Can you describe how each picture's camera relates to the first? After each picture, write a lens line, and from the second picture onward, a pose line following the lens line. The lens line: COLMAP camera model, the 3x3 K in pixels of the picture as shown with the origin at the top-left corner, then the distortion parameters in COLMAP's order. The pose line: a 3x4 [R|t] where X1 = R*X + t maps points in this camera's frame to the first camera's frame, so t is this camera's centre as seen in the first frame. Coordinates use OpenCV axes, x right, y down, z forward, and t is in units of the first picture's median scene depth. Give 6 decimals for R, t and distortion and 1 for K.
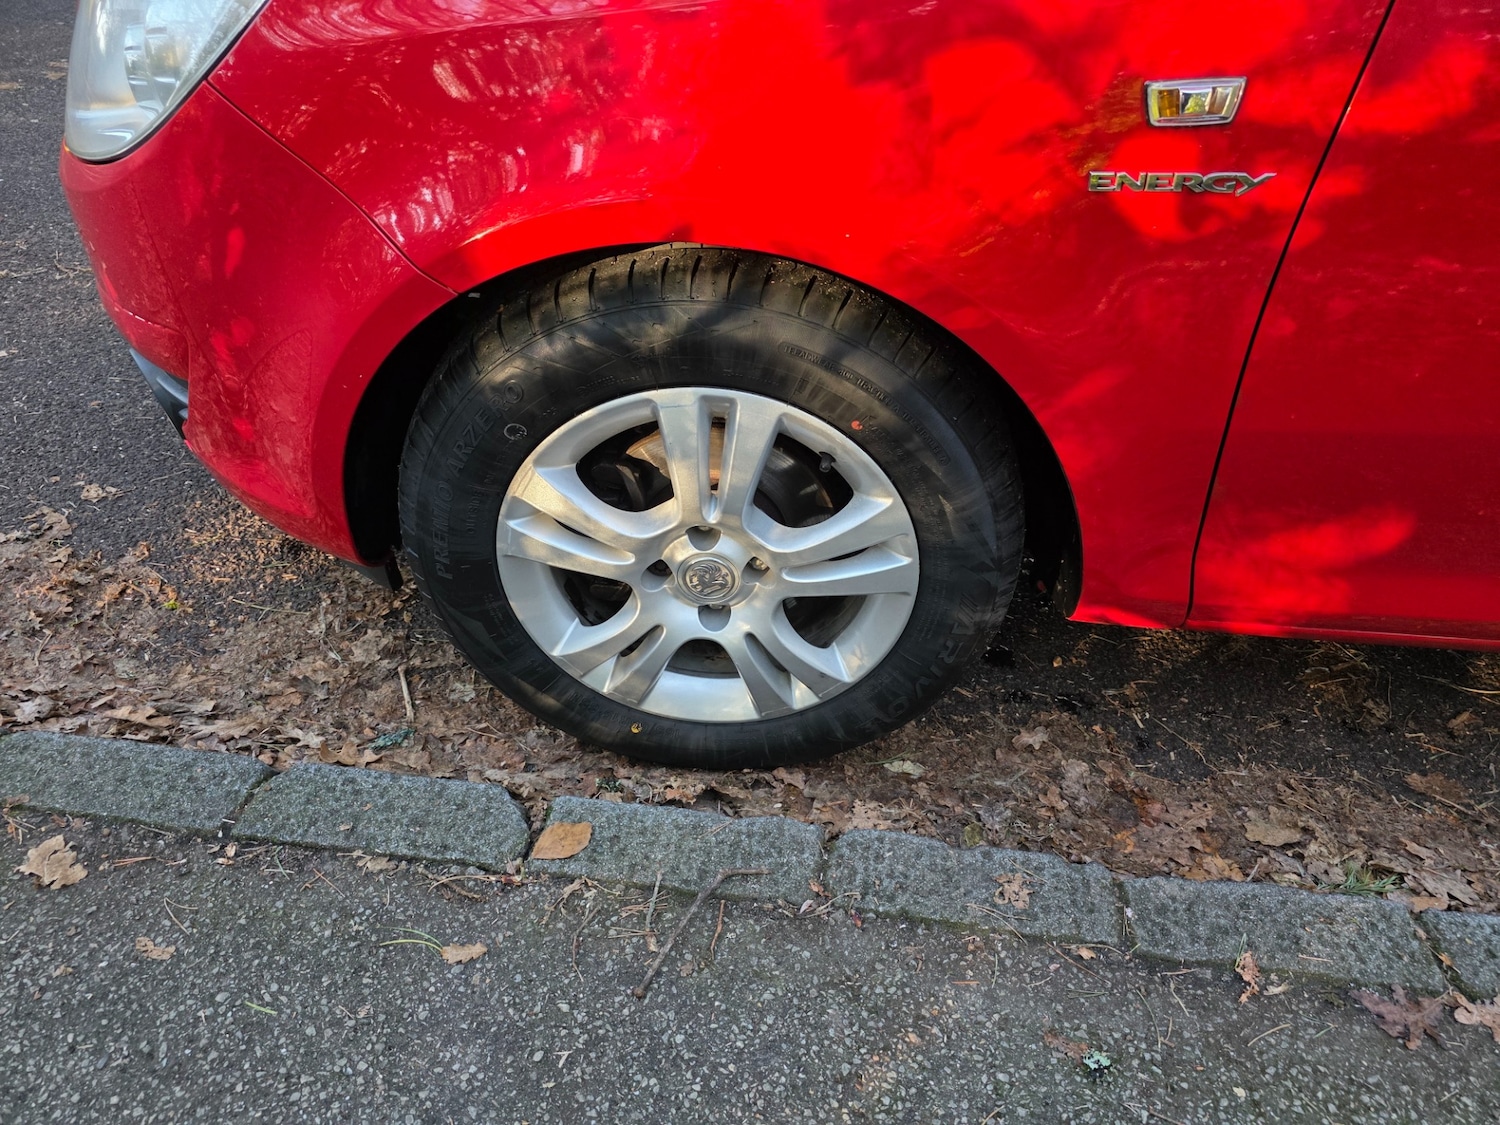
lens RADIAL K [[987.8, 0, 750.0], [0, 987.8, 562.5], [0, 0, 1]] dist [0.061749, -0.051123]
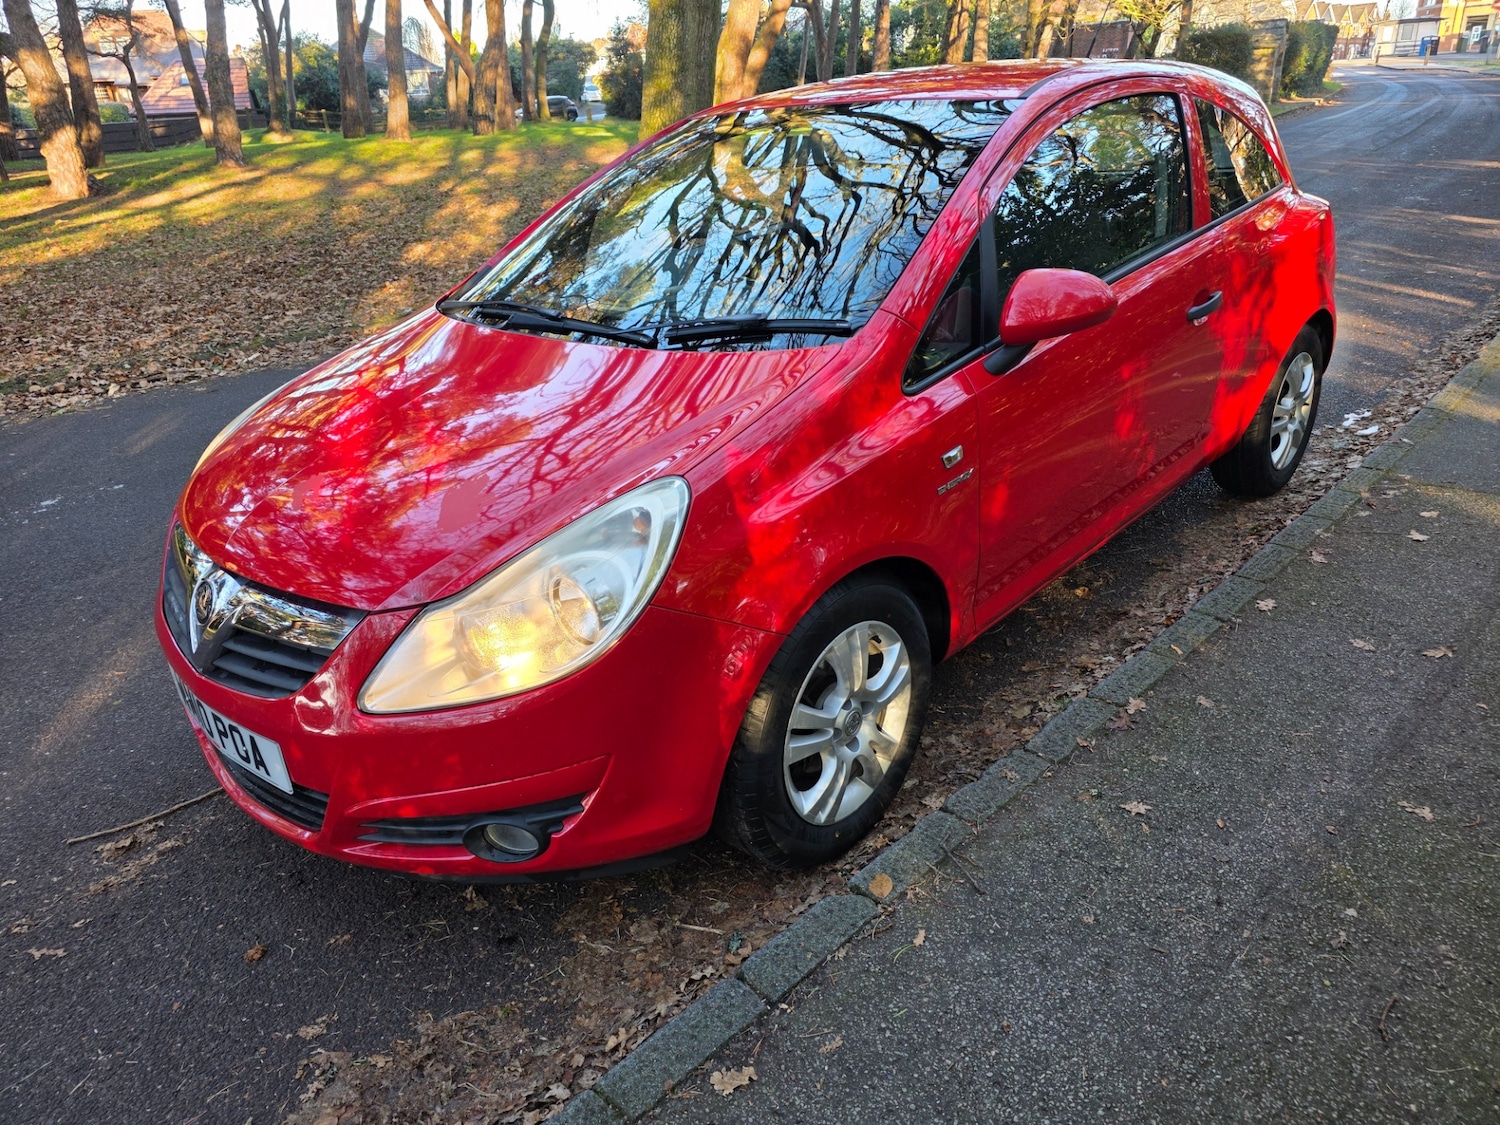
lens RADIAL K [[987.8, 0, 750.0], [0, 987.8, 562.5], [0, 0, 1]] dist [0.061749, -0.051123]
pose [[0.629511, -0.390061, 0.671989, -1.367348], [0.564518, 0.823868, -0.050613, -0.255788], [-0.533887, 0.411211, 0.738830, -0.464201]]
